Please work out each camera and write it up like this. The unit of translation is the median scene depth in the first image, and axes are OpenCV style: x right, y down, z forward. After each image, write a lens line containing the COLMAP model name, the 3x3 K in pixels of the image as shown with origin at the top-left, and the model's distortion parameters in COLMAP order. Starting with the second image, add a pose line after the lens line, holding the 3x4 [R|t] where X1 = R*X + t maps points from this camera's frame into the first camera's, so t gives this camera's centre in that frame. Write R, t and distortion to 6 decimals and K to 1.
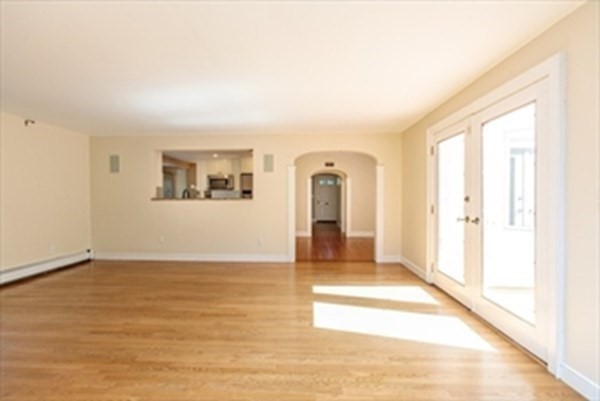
lens RADIAL K [[270.9, 0, 299.2], [0, 270.9, 198.6], [0, 0, 1]] dist [-0.012514, 0.000548]
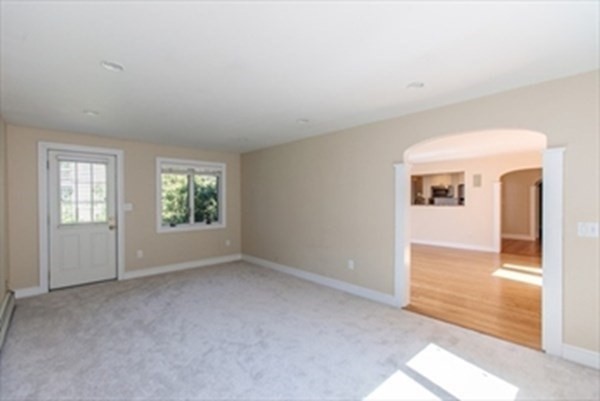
lens RADIAL K [[270.9, 0, 297.1], [0, 270.9, 200.8], [0, 0, 1]] dist [-0.012514, 0.000548]
pose [[0.709693, -0.000159, -0.704511, 0.138149], [-0.002728, 0.999992, -0.002975, -0.010856], [0.704506, 0.004033, 0.709687, -0.439555]]
